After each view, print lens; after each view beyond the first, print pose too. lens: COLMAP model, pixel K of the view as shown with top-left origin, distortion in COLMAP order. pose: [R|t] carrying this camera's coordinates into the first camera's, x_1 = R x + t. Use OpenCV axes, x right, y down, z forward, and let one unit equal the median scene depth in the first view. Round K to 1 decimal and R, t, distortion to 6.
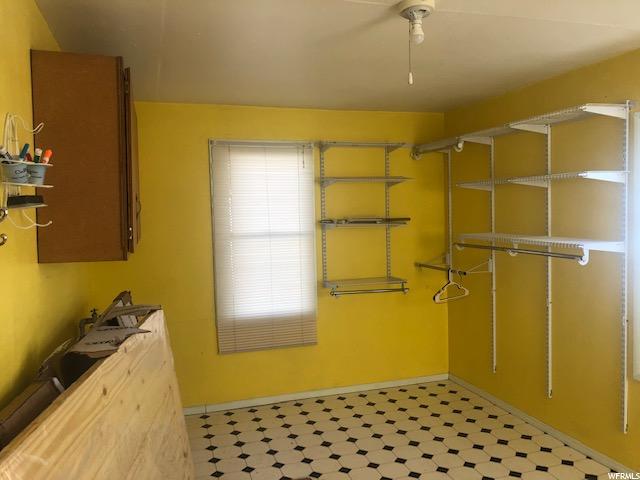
lens RADIAL K [[526.7, 0, 306.2], [0, 526.7, 236.7], [0, 0, 1]] dist [0.039818, -0.058209]
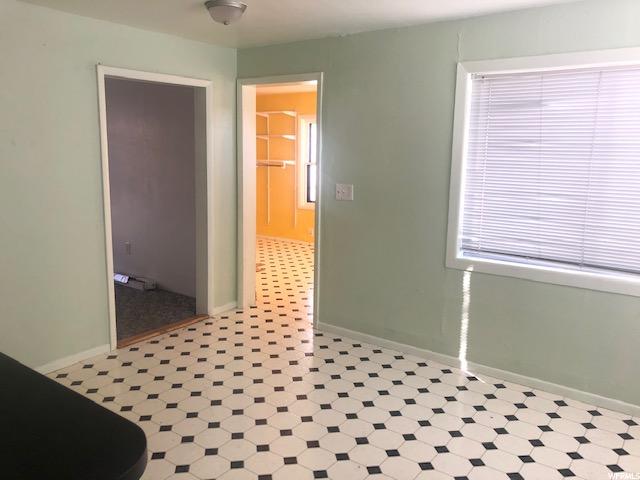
lens RADIAL K [[526.7, 0, 306.2], [0, 526.7, 236.7], [0, 0, 1]] dist [0.039818, -0.058209]
pose [[0.807482, -0.064278, 0.586379, -1.004209], [-0.005826, 0.993128, 0.116887, 0.079665], [-0.589863, -0.097801, 0.801559, -1.301540]]
